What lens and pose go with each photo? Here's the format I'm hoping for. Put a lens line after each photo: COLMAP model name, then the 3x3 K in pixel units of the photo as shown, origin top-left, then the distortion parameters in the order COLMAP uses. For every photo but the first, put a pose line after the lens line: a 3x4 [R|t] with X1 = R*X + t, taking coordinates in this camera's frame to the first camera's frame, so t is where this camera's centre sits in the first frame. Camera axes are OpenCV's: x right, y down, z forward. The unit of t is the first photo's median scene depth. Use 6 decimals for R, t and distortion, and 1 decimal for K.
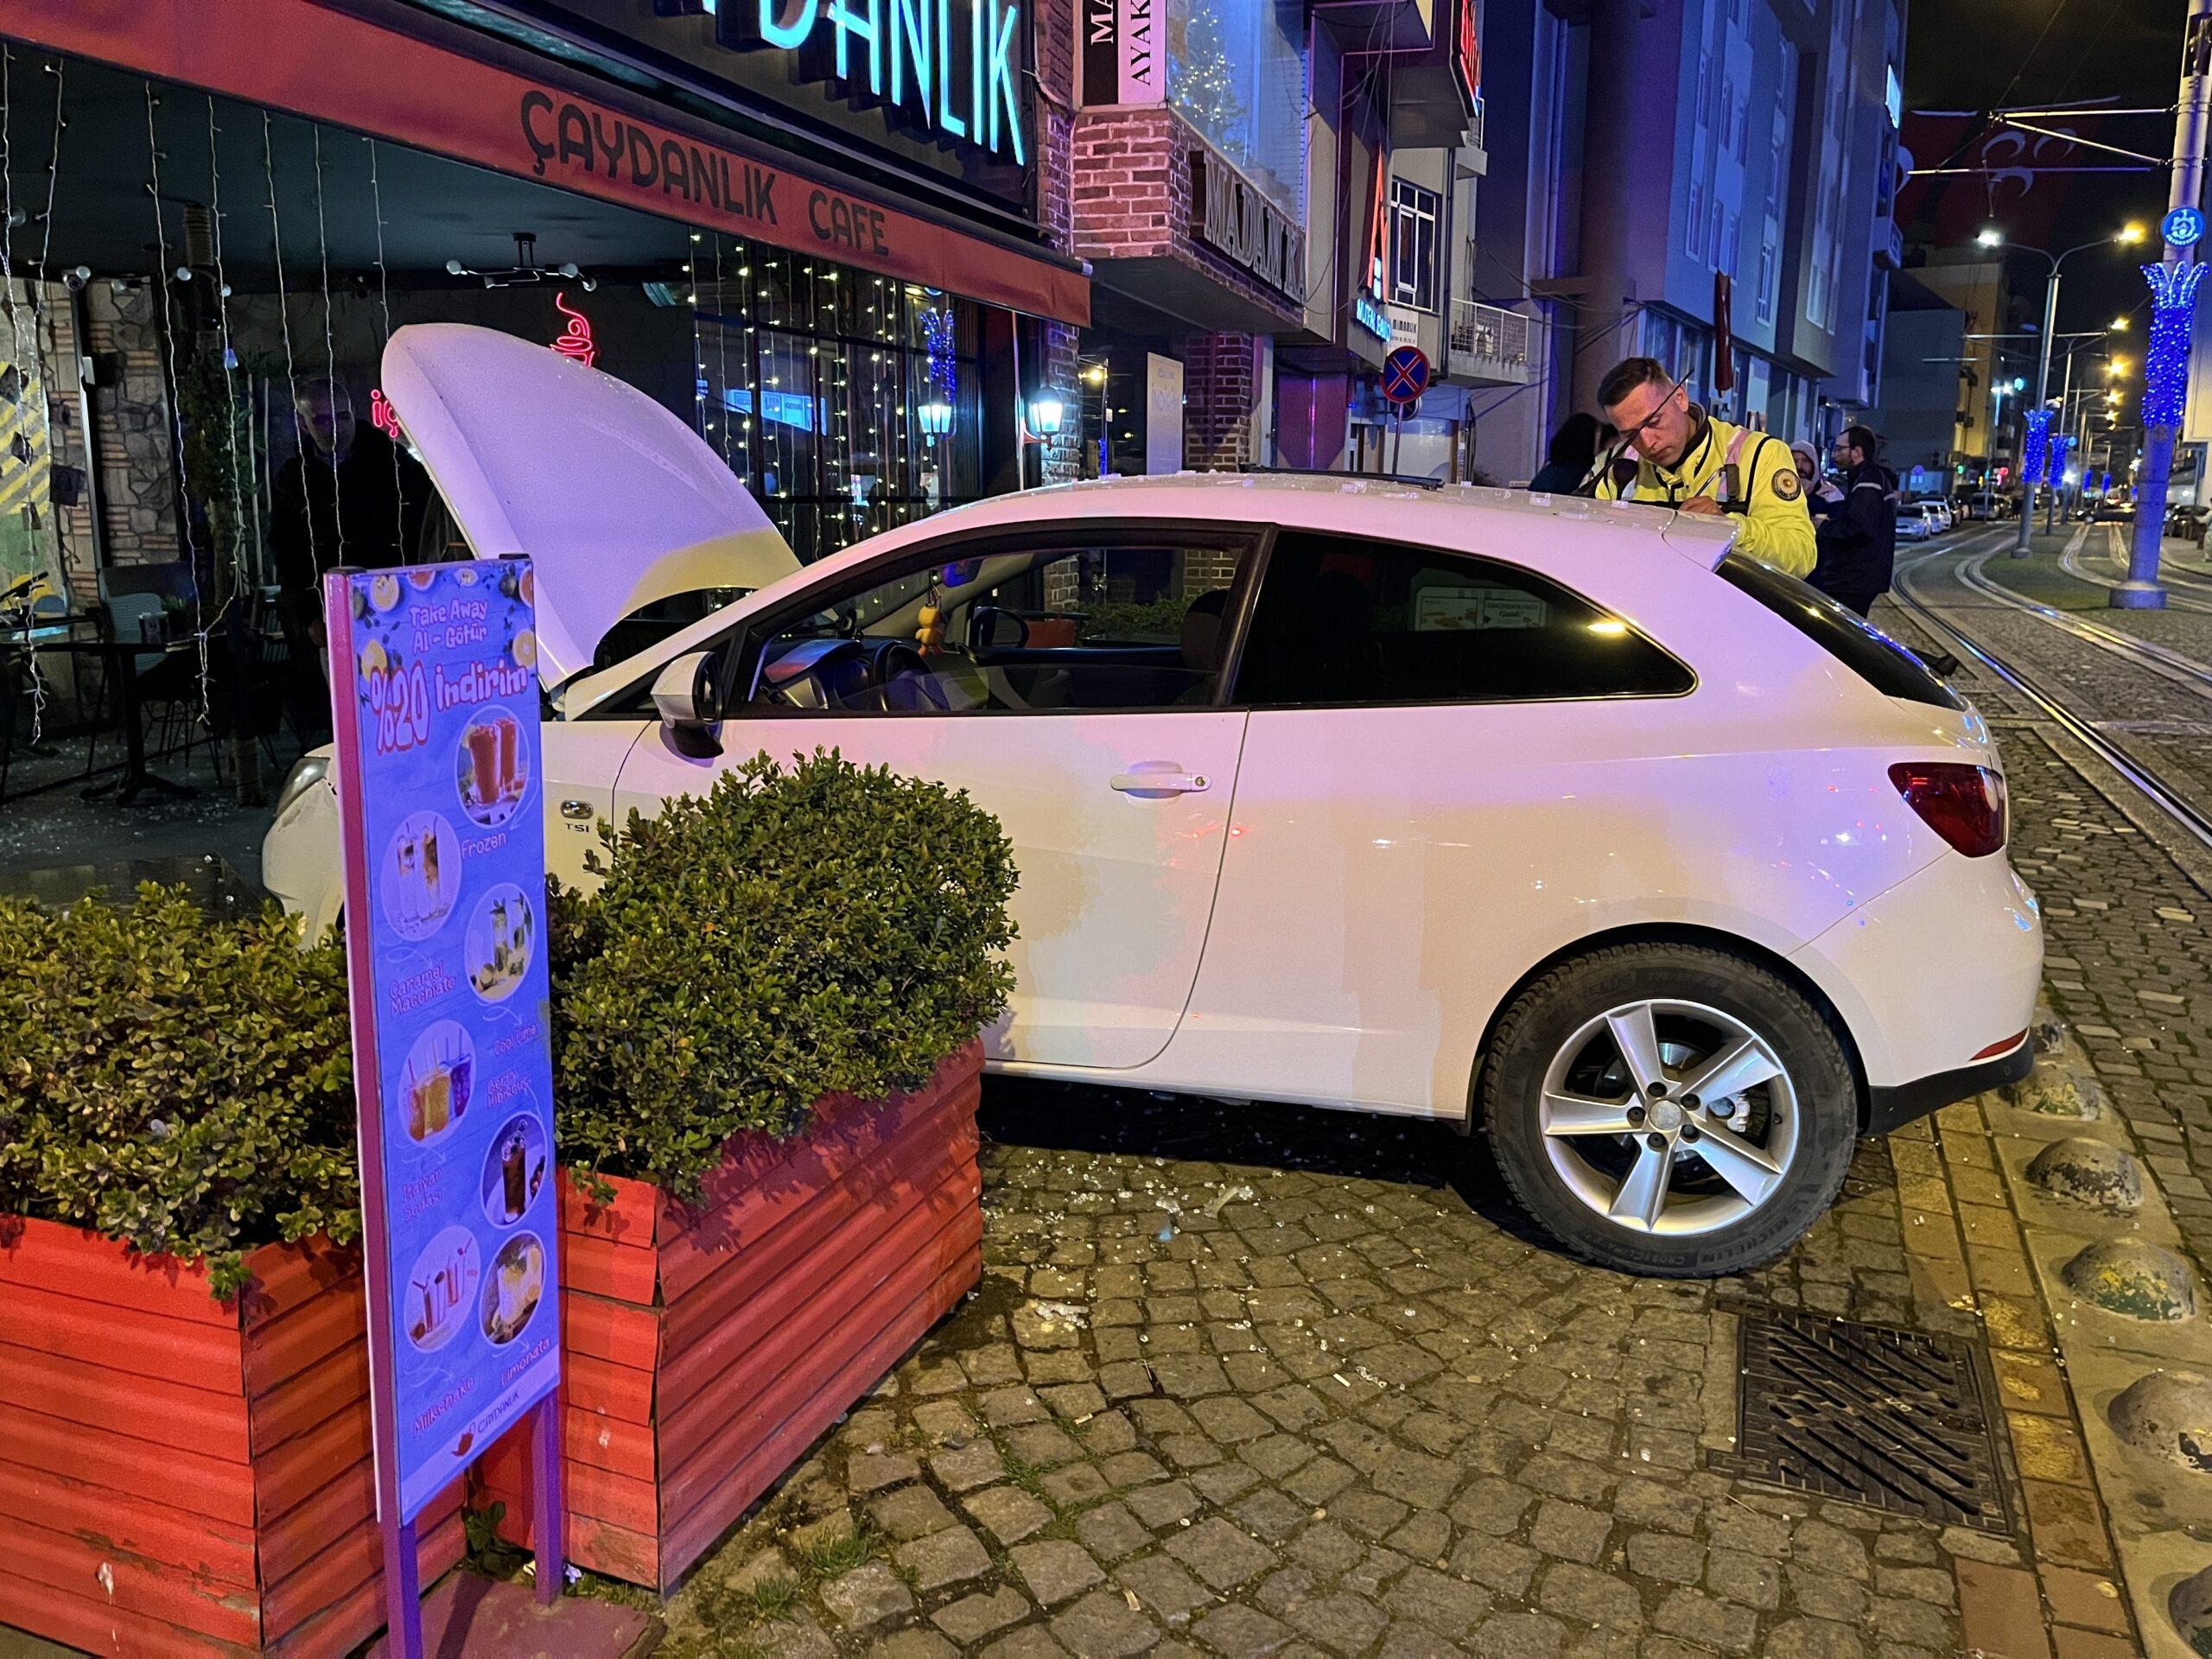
lens RADIAL K [[1670.5, 0, 1104.0], [0, 1670.5, 818.1], [0, 0, 1]] dist [0.076368, -0.104962]
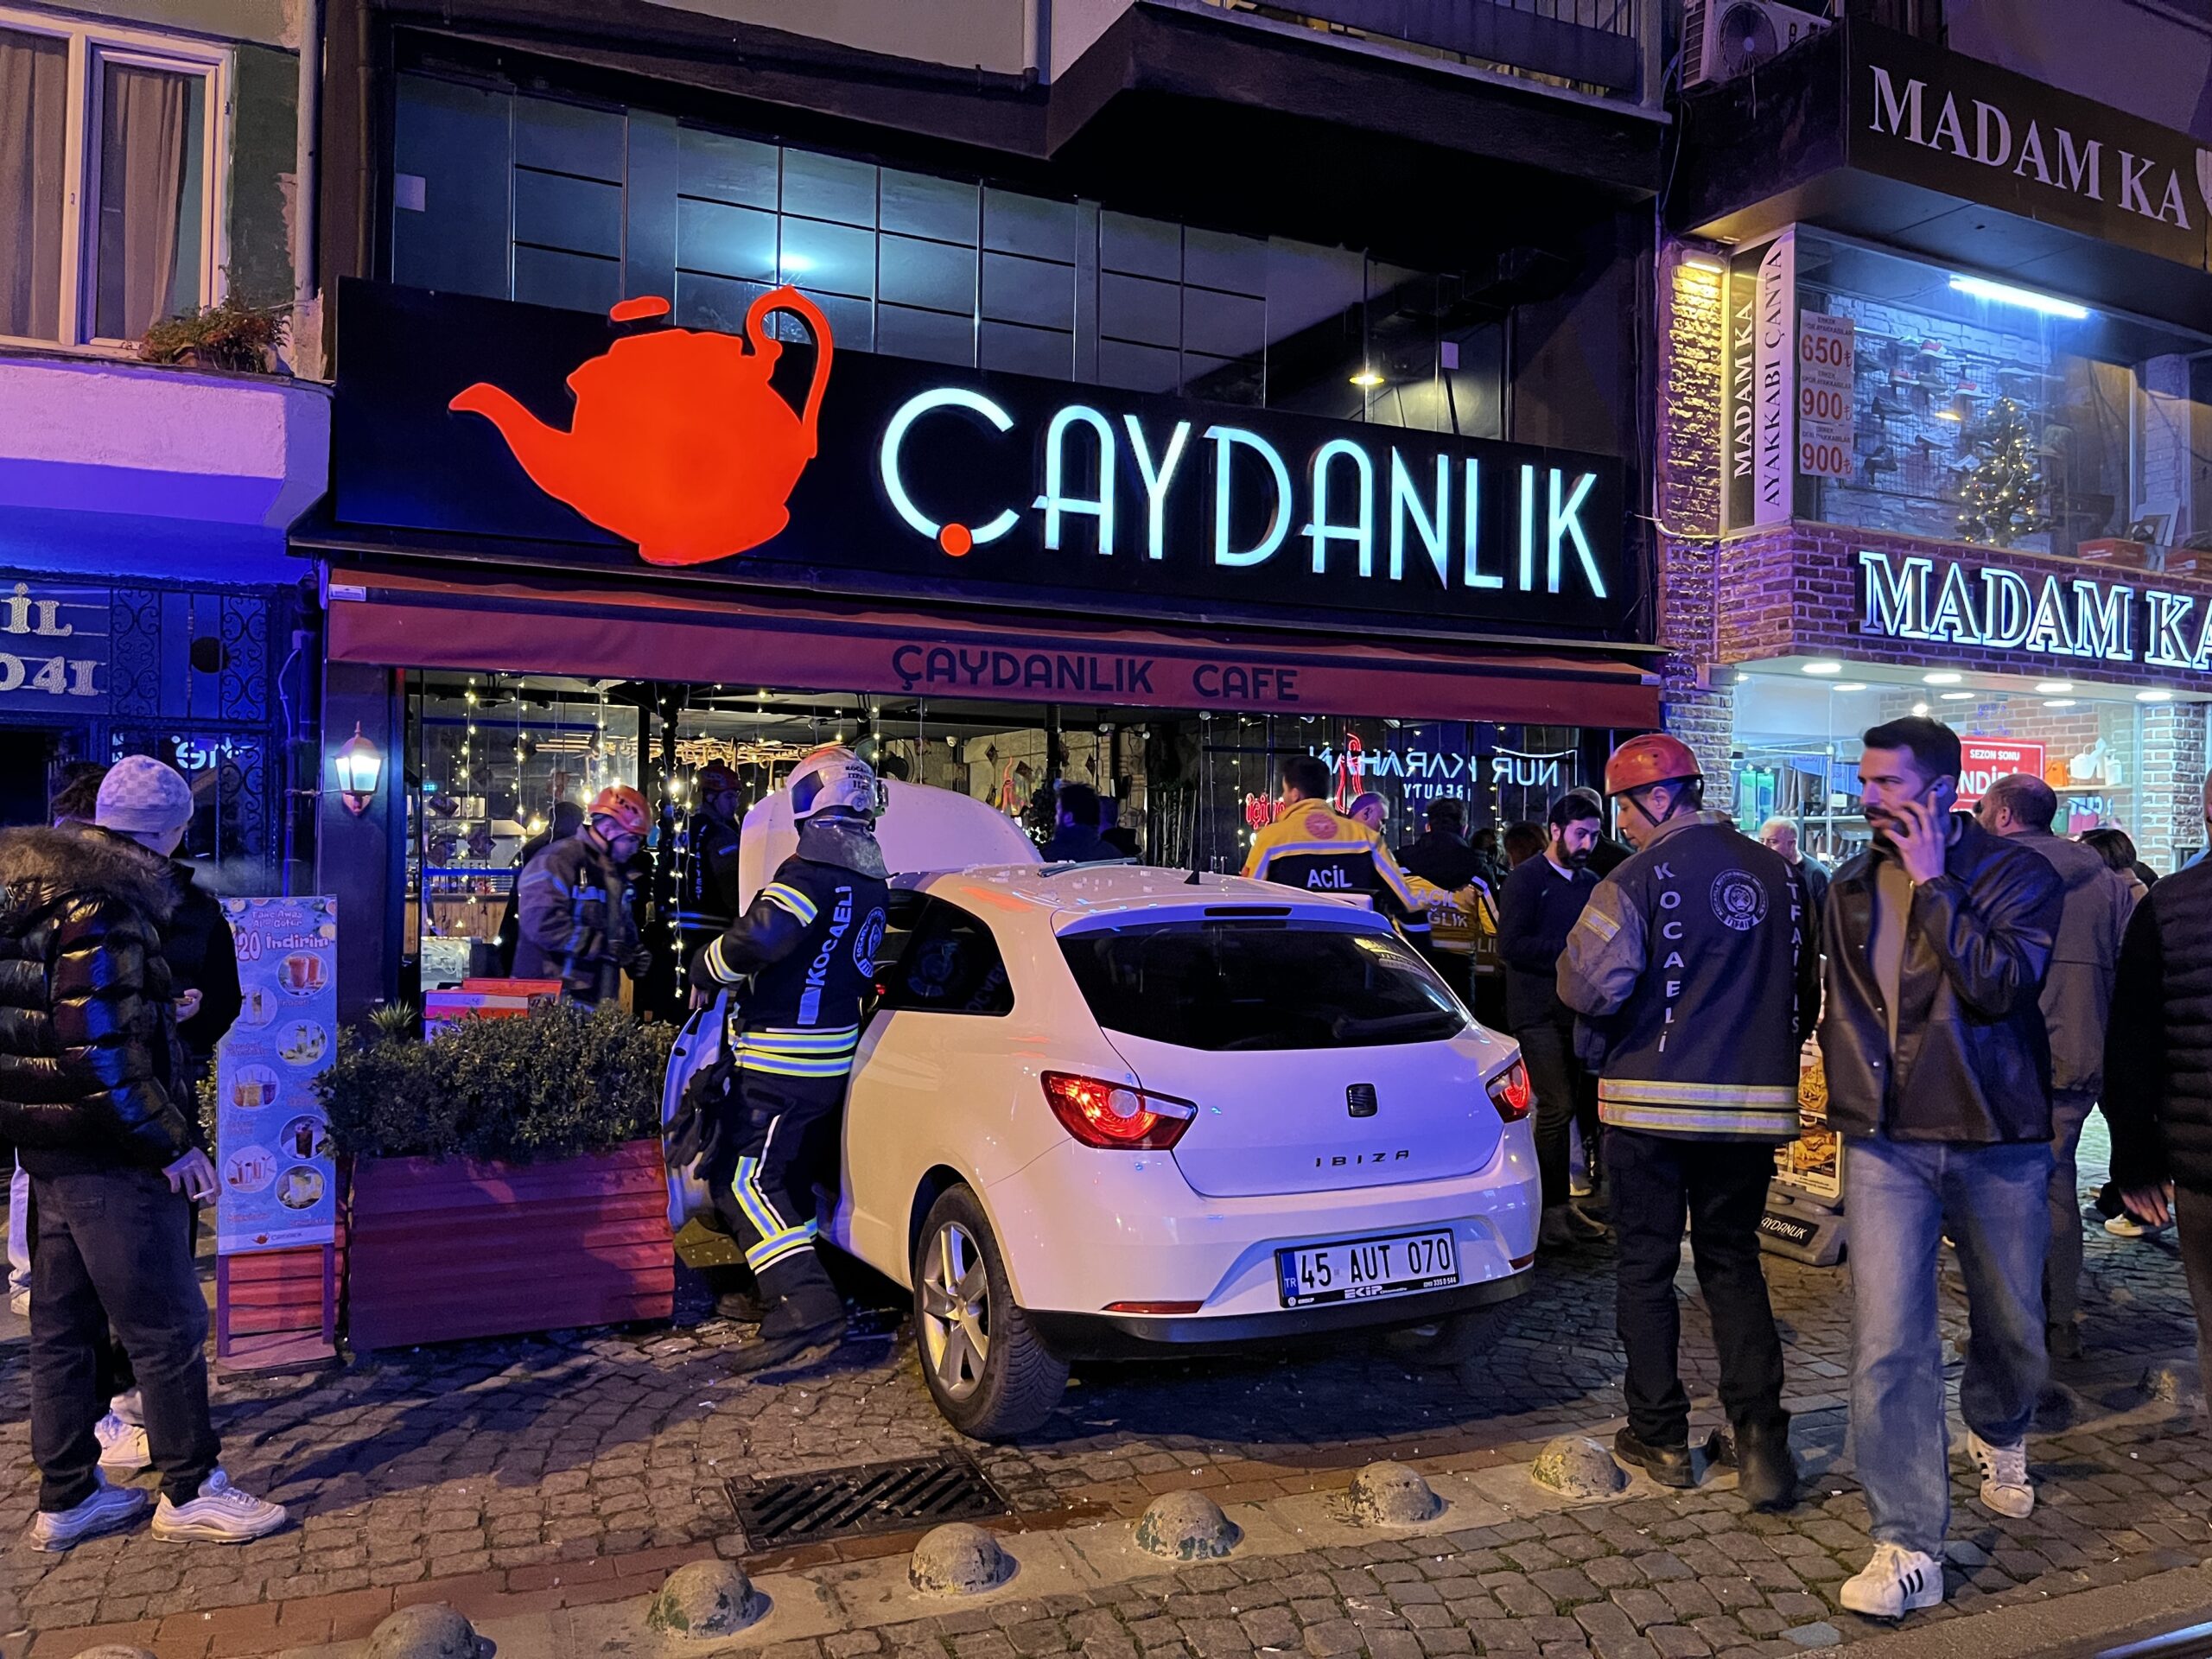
lens RADIAL K [[1667.3, 0, 1106.0], [0, 1667.3, 829.5], [0, 0, 1]] dist [0.072414, -0.092469]
pose [[0.682446, -0.006721, -0.730905, 1.029104], [-0.147932, 0.977994, -0.147118, -0.020649], [0.715810, 0.208524, 0.666433, 0.038185]]
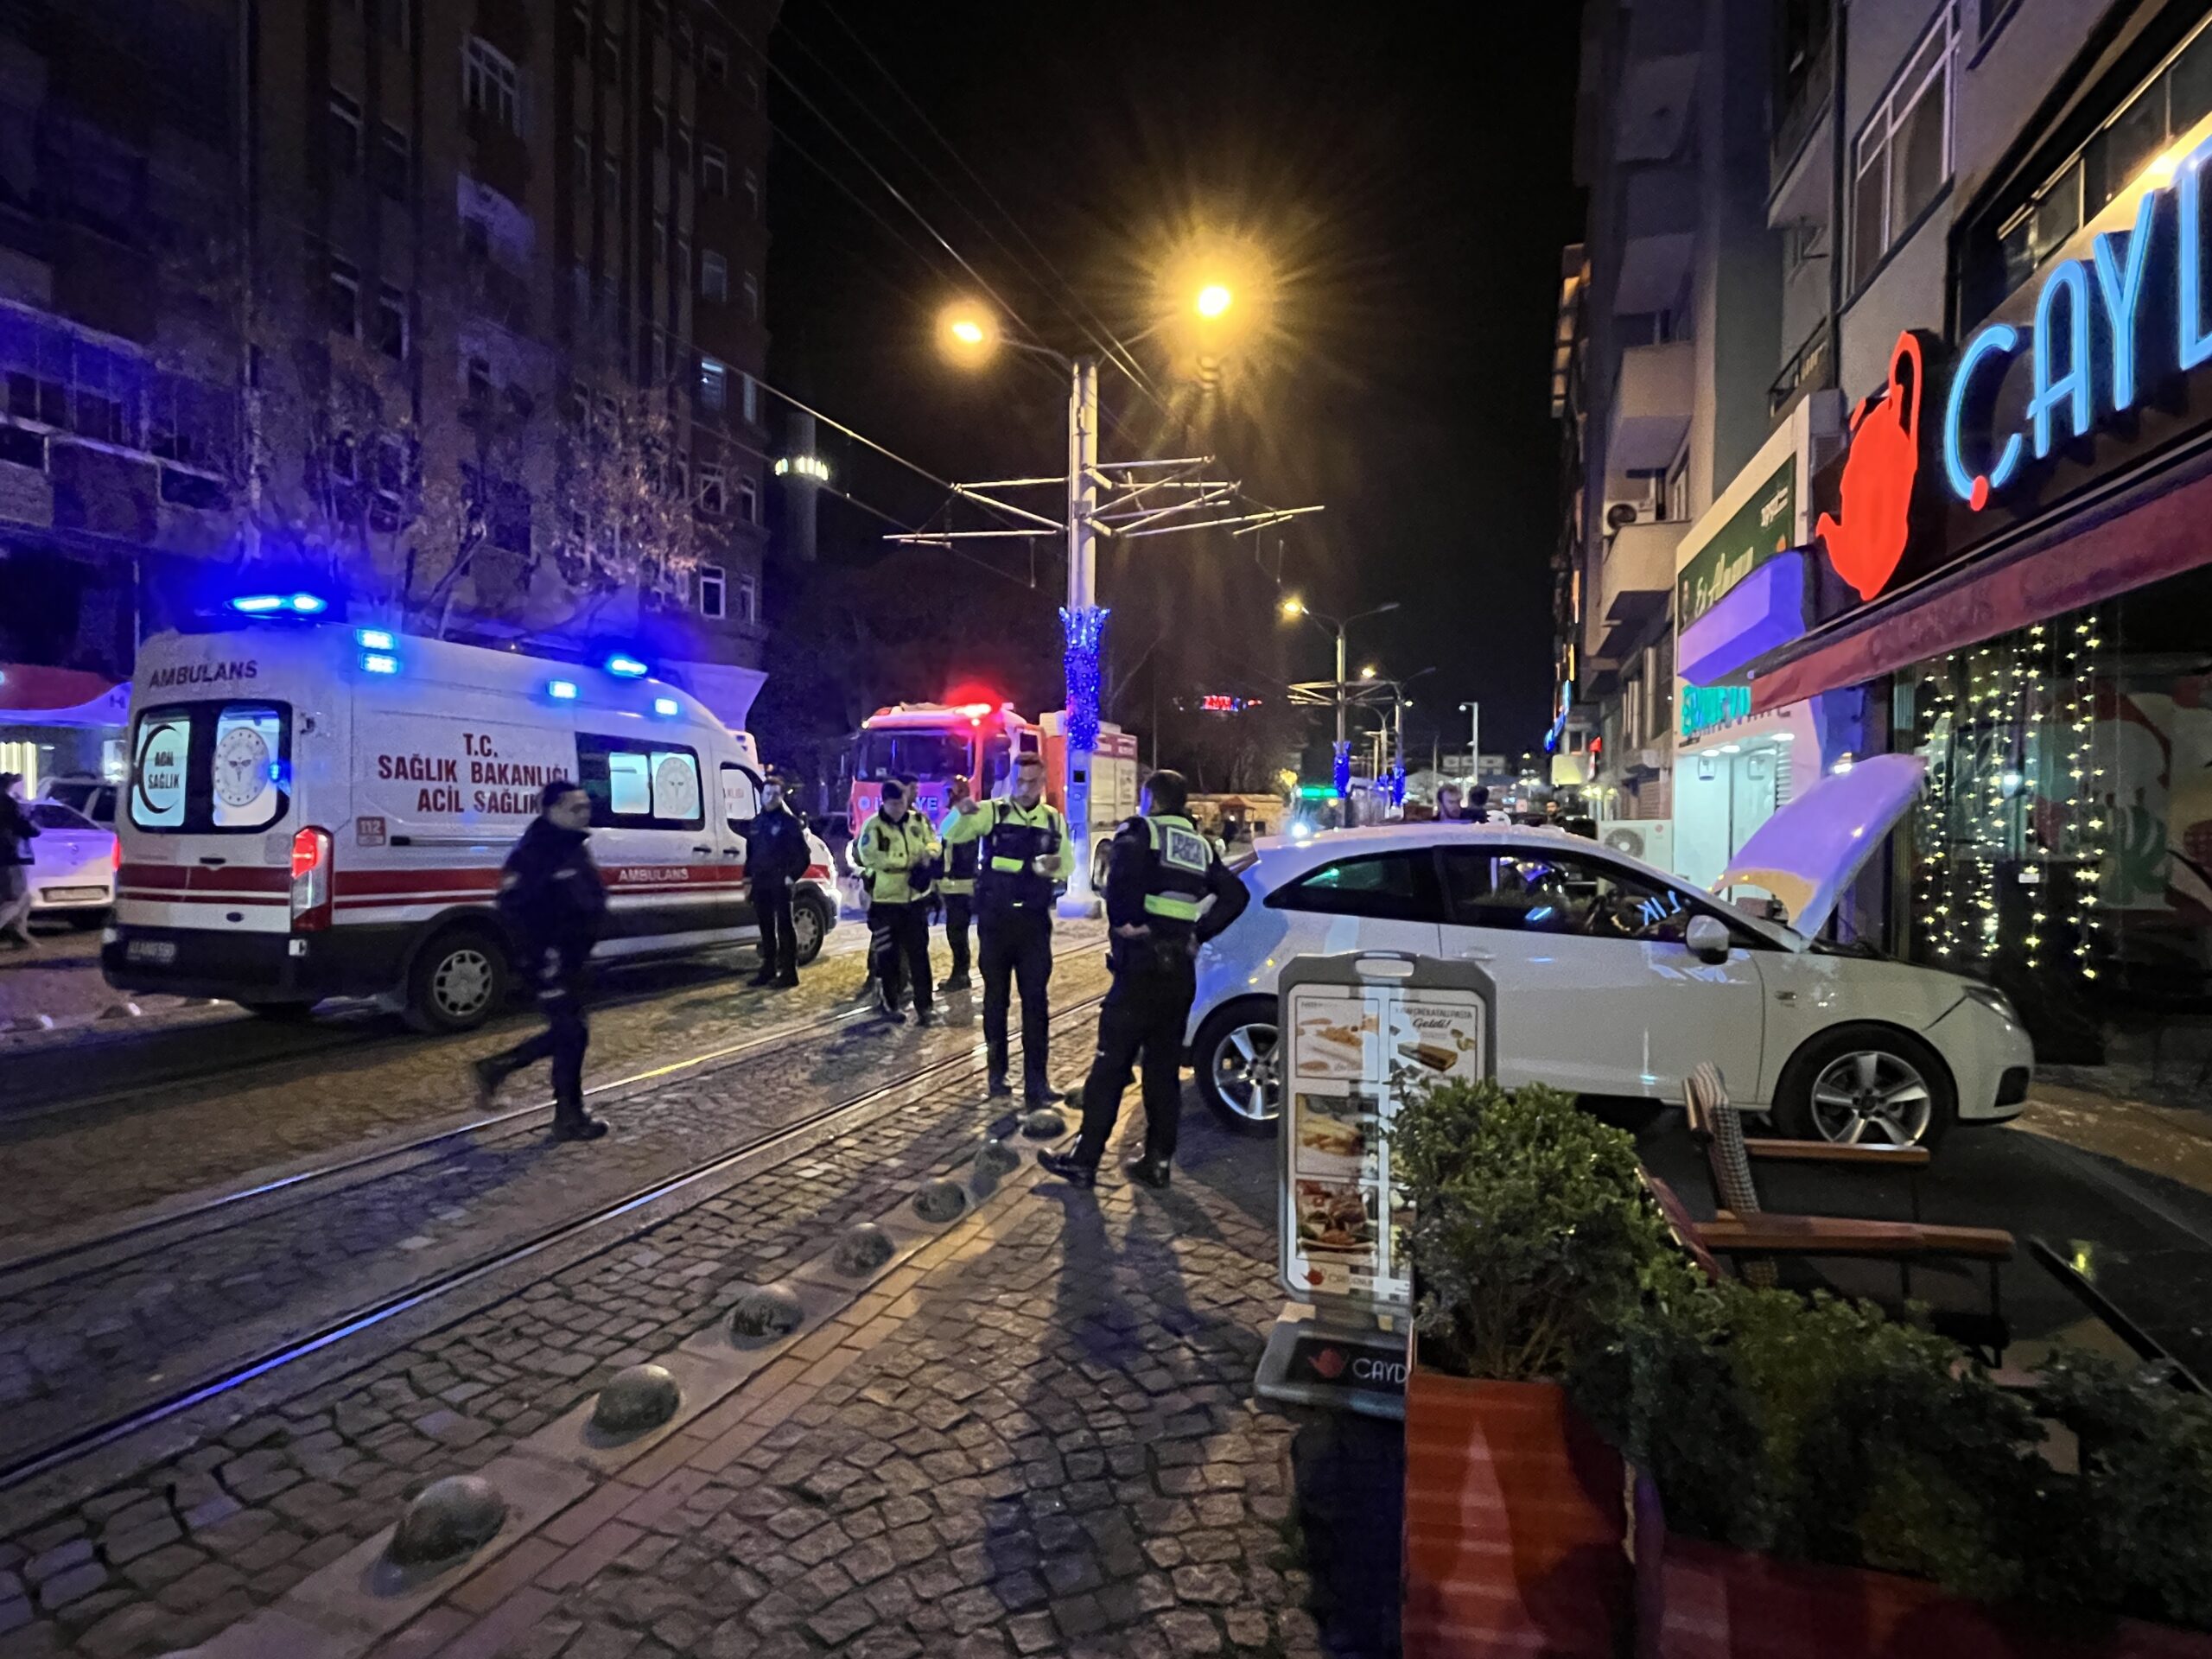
lens RADIAL K [[1092.7, 0, 1106.0], [0, 1092.7, 829.5], [0, 0, 1]] dist [-0.003975, -0.001155]
pose [[-0.999675, -0.013788, -0.021459, 0.522909], [-0.017901, 0.978561, 0.205178, -0.437244], [0.018170, 0.205495, -0.978489, 2.150254]]
